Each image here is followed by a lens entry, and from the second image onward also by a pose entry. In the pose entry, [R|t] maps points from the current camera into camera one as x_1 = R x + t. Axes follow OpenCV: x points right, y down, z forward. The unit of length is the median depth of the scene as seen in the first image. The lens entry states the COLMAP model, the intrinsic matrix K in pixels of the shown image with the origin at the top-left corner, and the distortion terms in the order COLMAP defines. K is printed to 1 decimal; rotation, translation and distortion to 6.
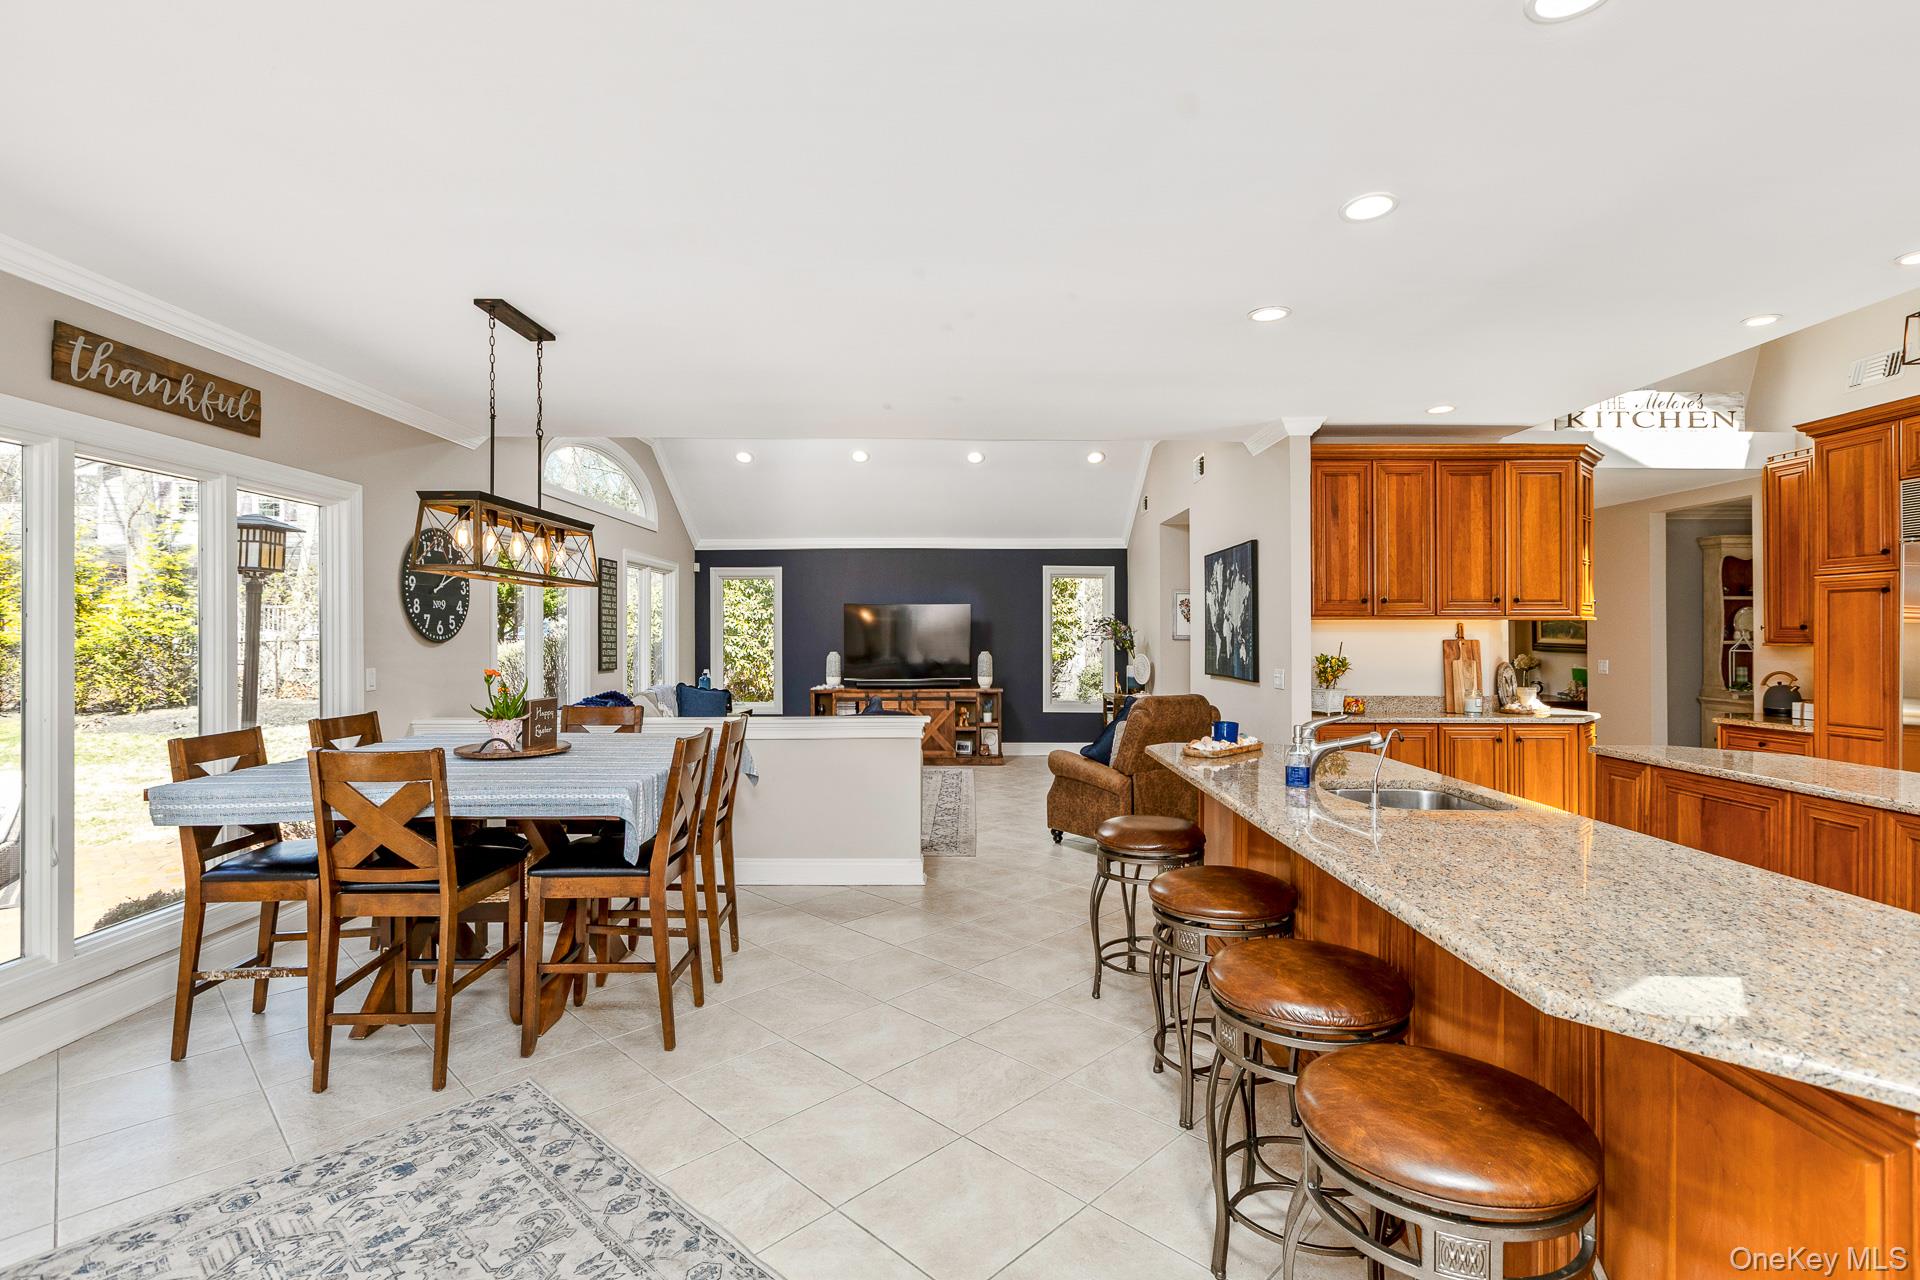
lens RADIAL K [[968.9, 0, 995.6], [0, 968.9, 631.9], [0, 0, 1]] dist [0.010808, -0.002760]
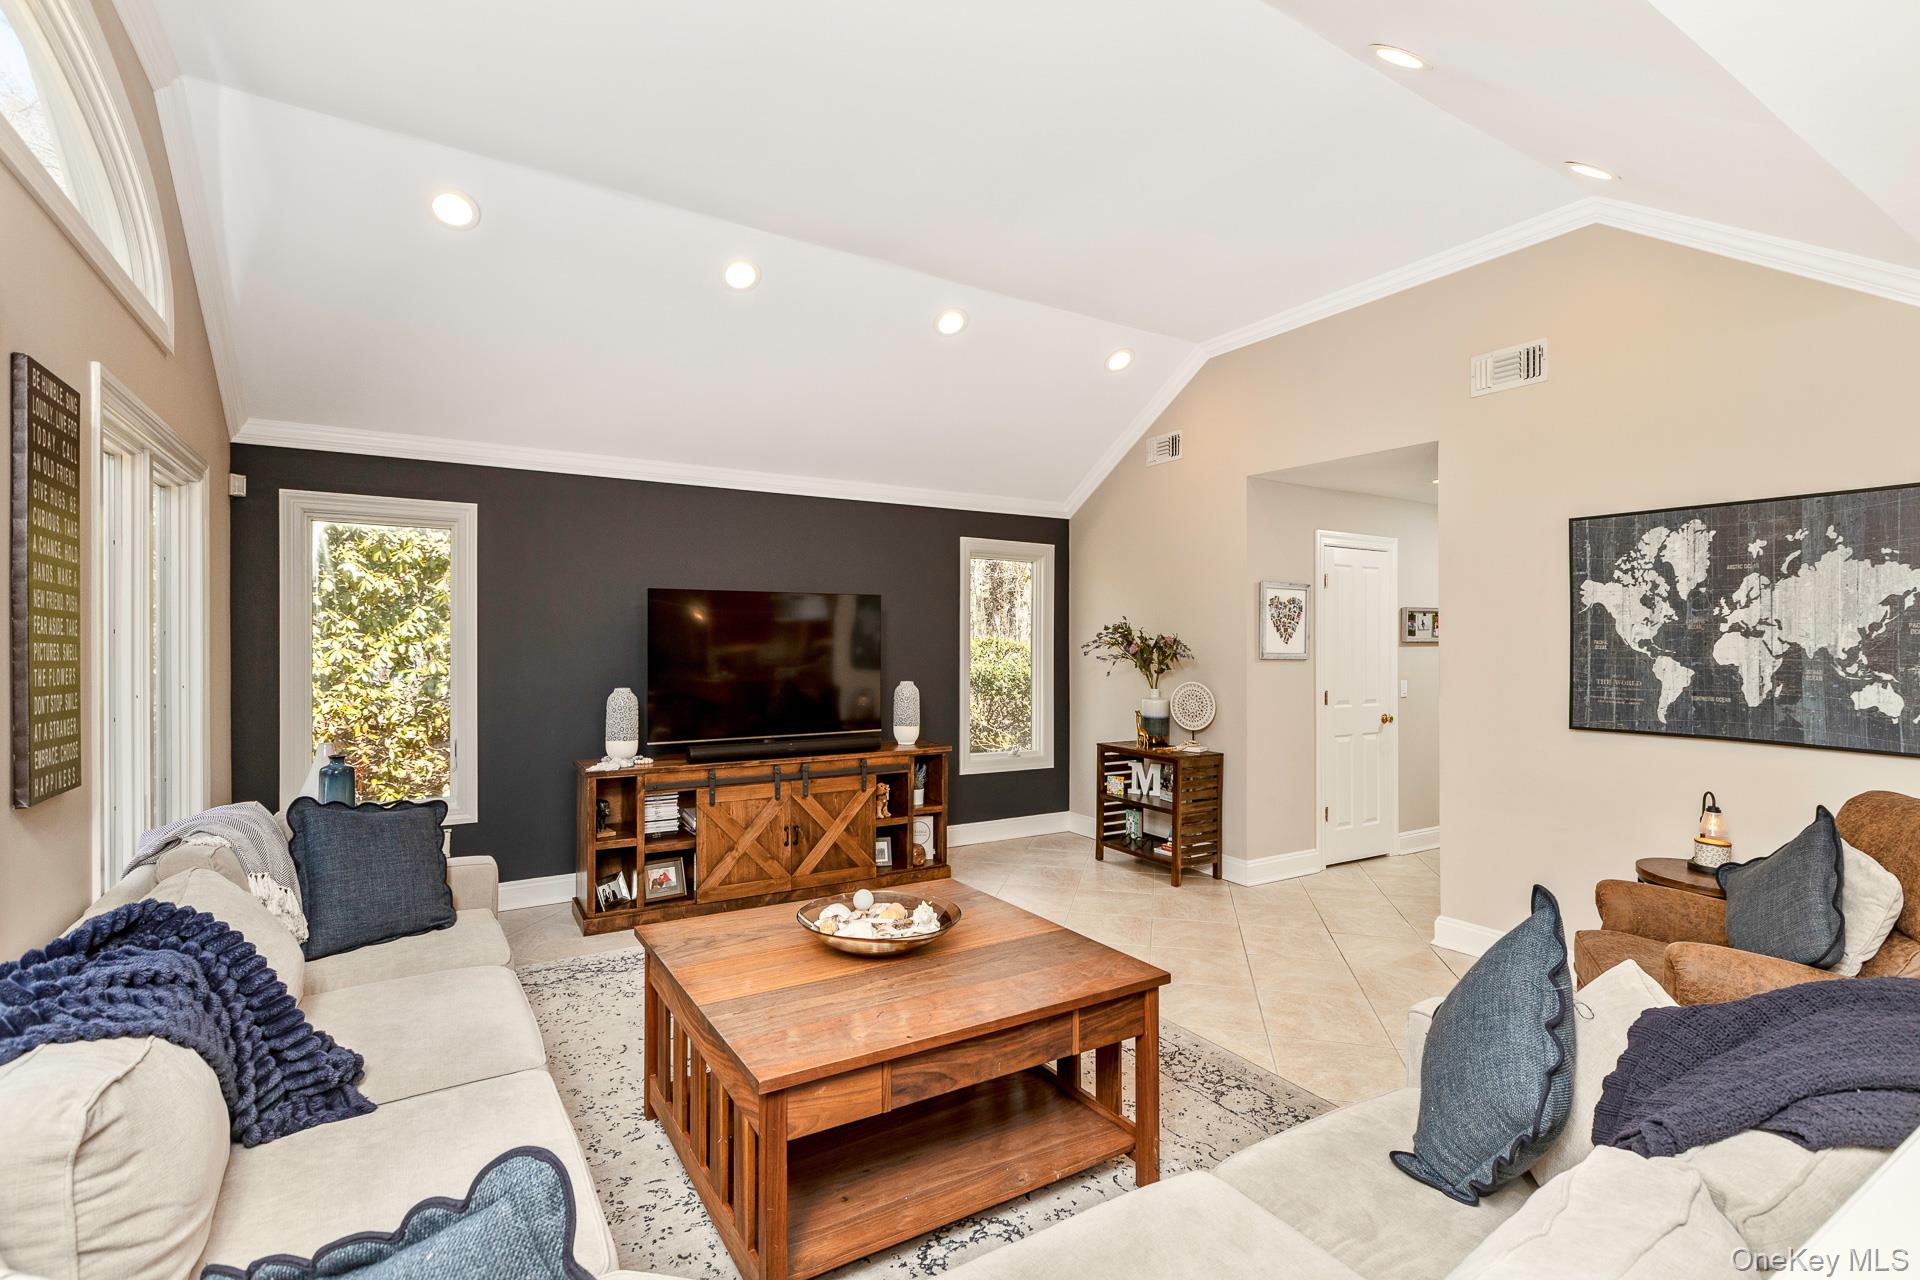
lens RADIAL K [[901.2, 0, 978.2], [0, 901.2, 649.8], [0, 0, 1]] dist [0.004624, -0.000115]
pose [[0.850159, -0.000774, 0.526525, -0.433256], [-0.006592, 0.999905, 0.012113, -0.007015], [-0.526484, -0.013769, 0.850073, 0.908206]]
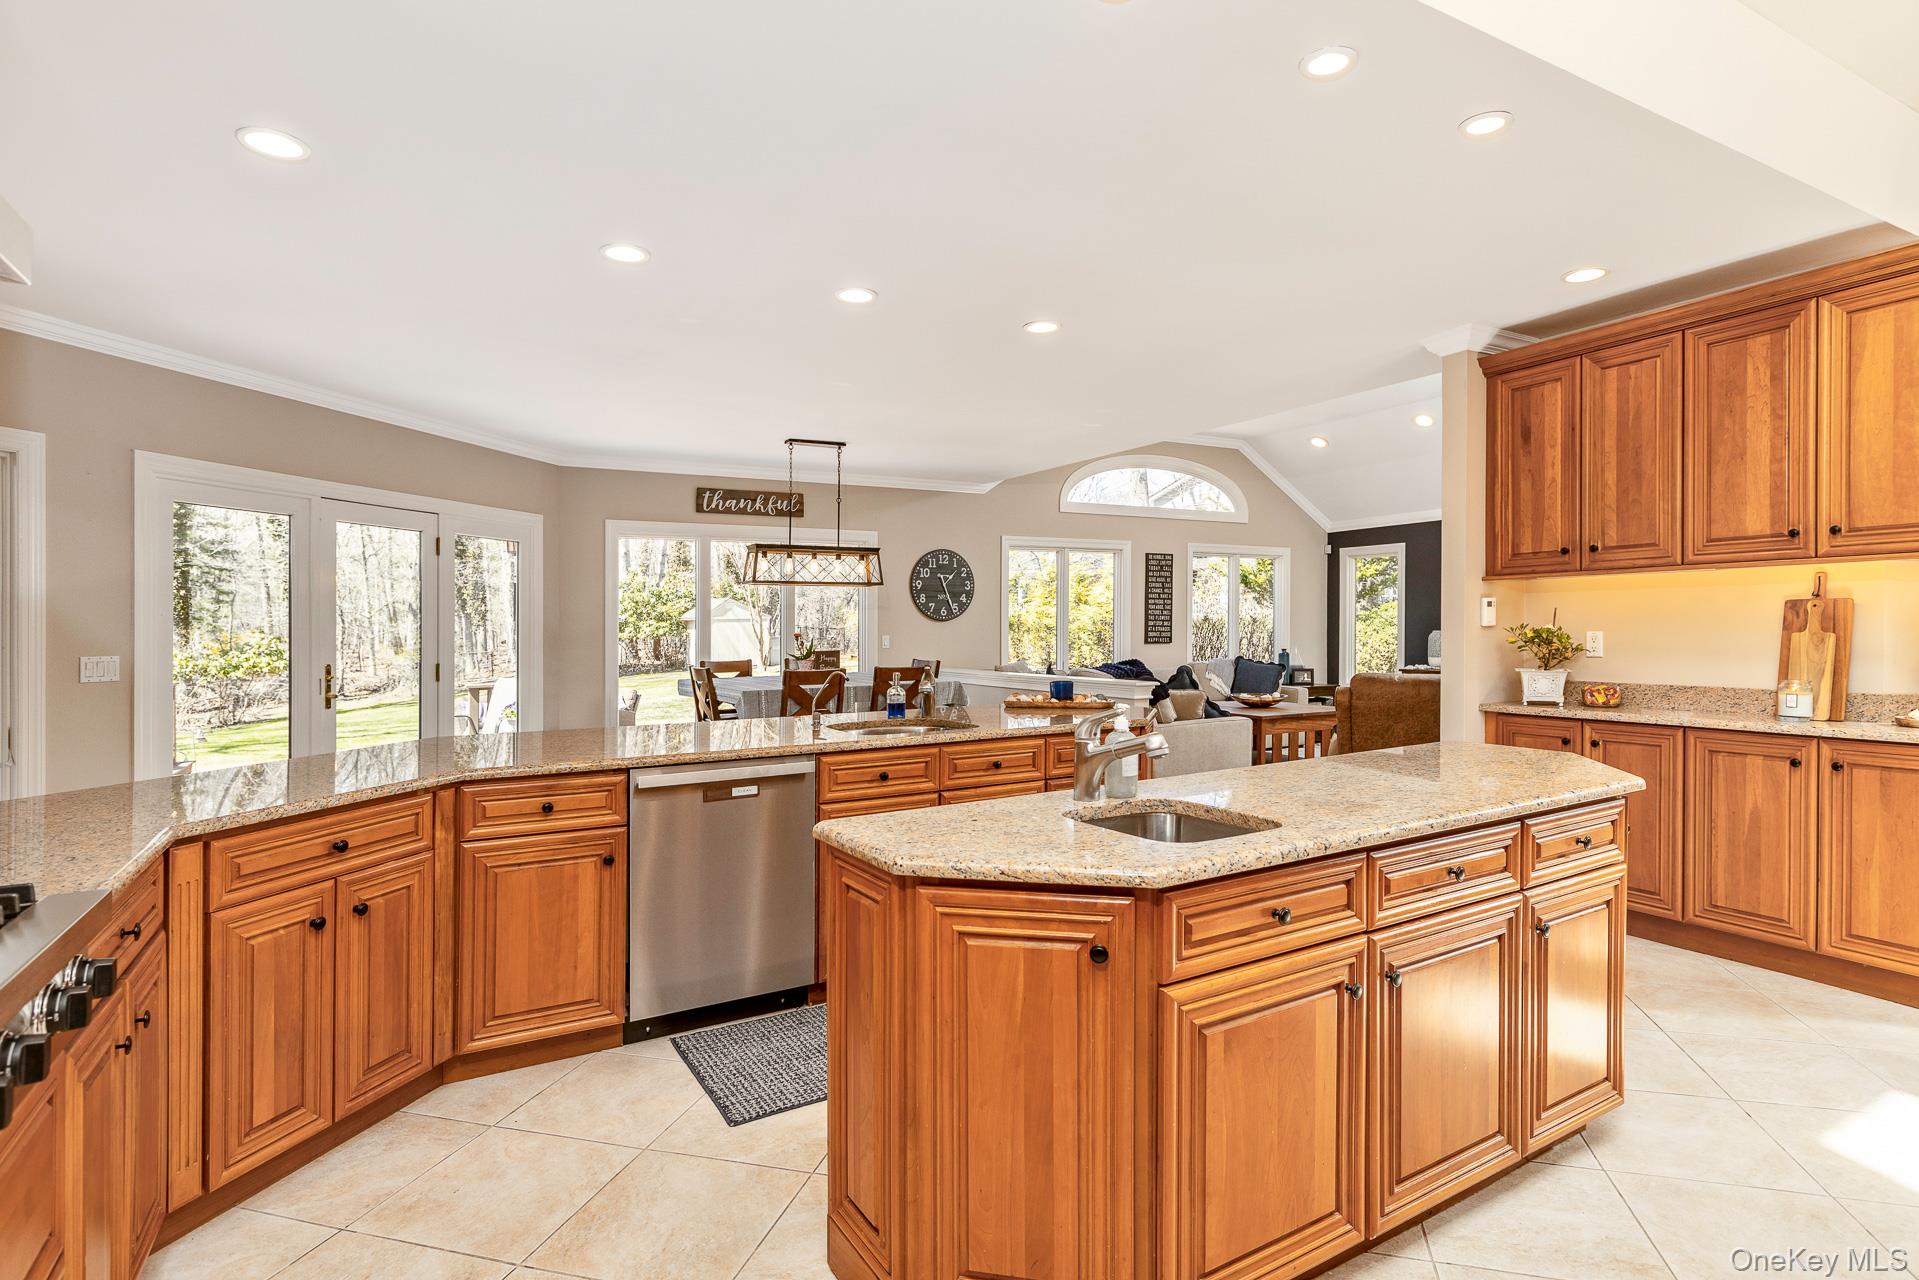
lens RADIAL K [[1013.3, 0, 907.9], [0, 1013.3, 625.7], [0, 0, 1]] dist [0.031406, 0.001496]
pose [[0.431077, -0.006080, -0.902295, 0.865273], [0.013800, 0.999905, -0.000145, 0.017919], [0.902209, -0.012389, 0.431120, 0.214756]]
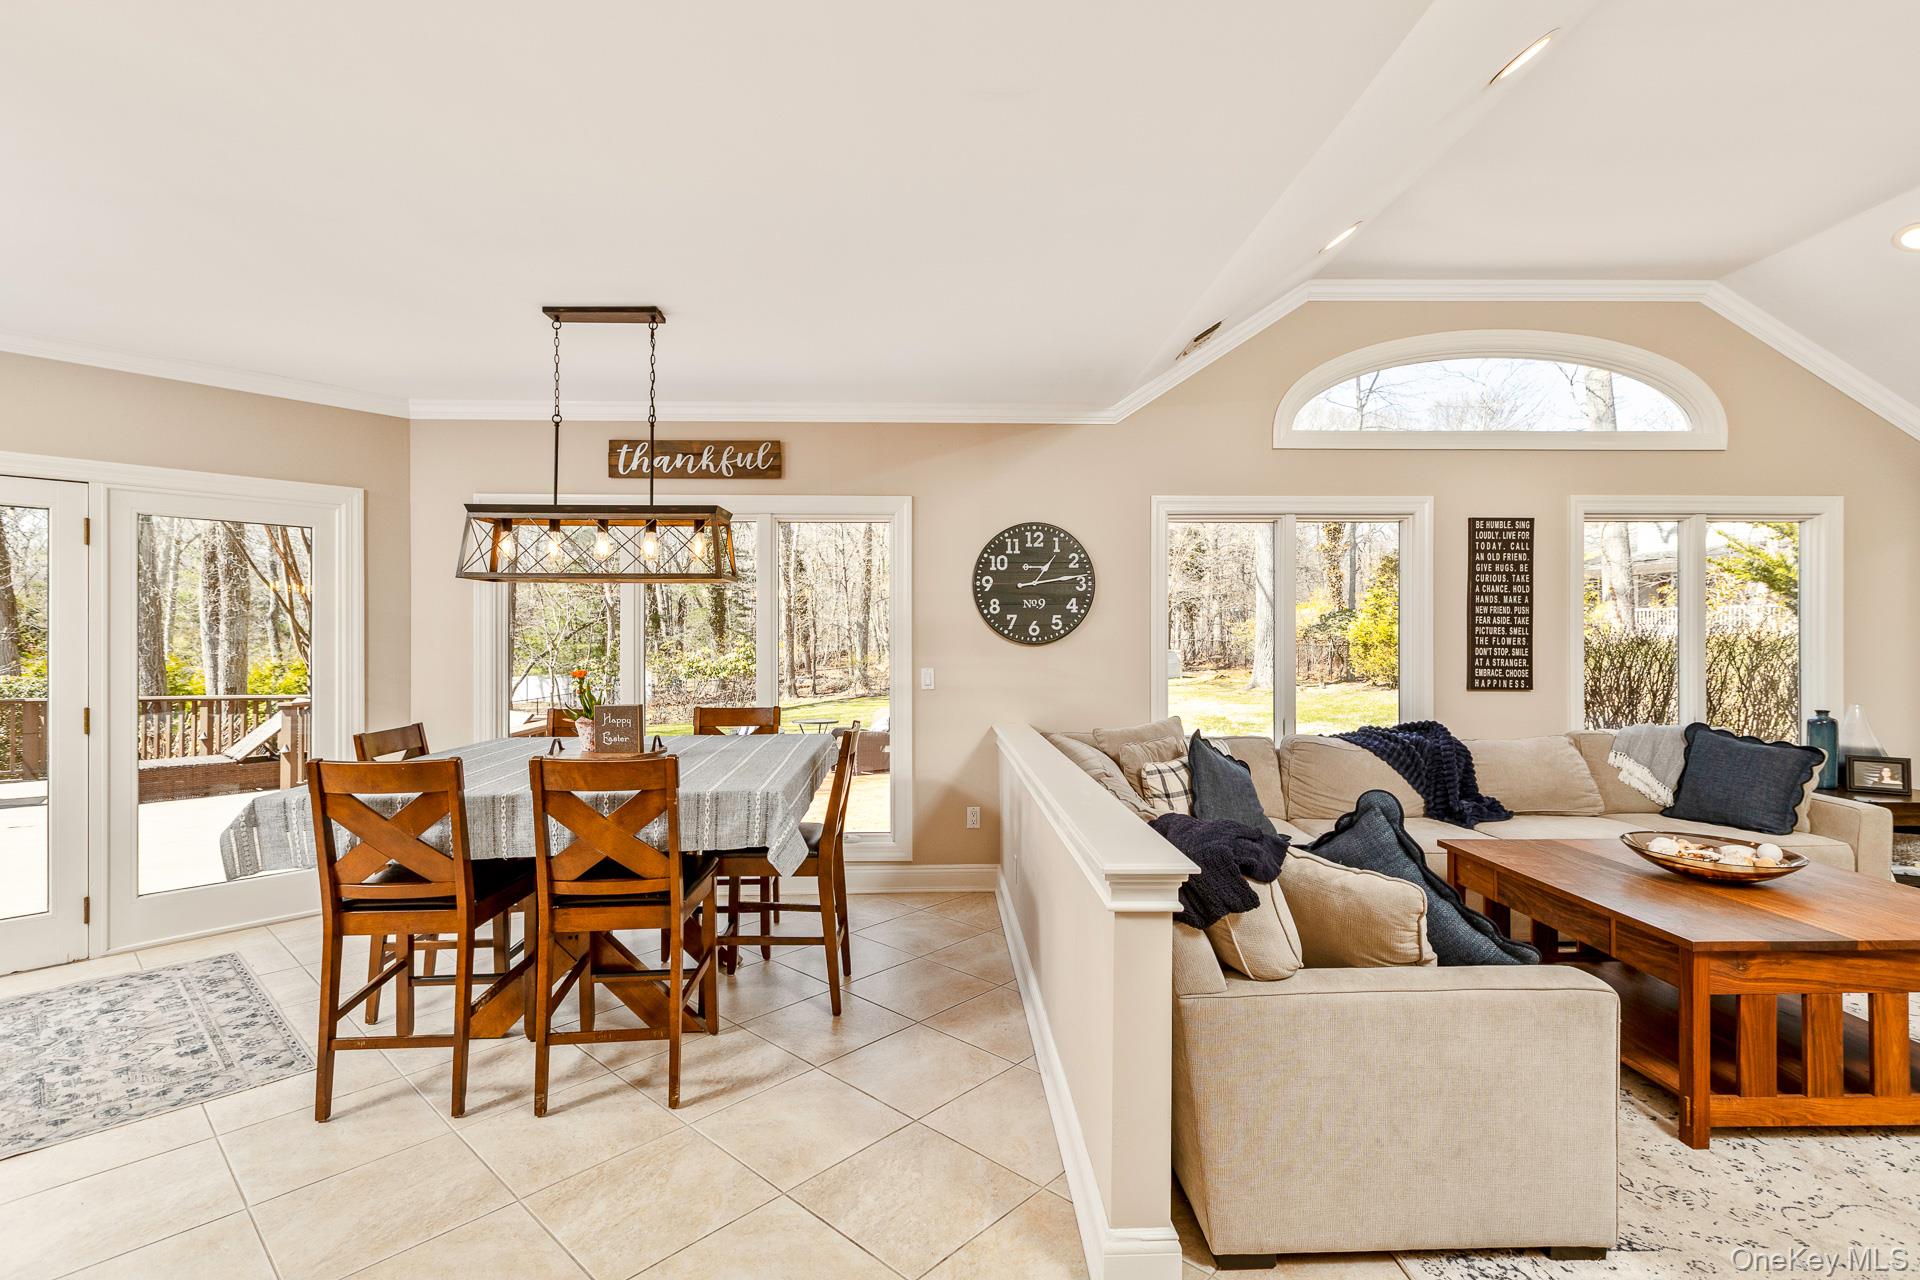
lens RADIAL K [[865.2, 0, 969.2], [0, 865.2, 628.5], [0, 0, 1]] dist [0.000079, 0.001757]
pose [[-0.012073, -0.012234, -0.999852, 0.245413], [0.006141, 0.999905, -0.012309, 0.005120], [0.999908, -0.006289, -0.011997, 0.901666]]
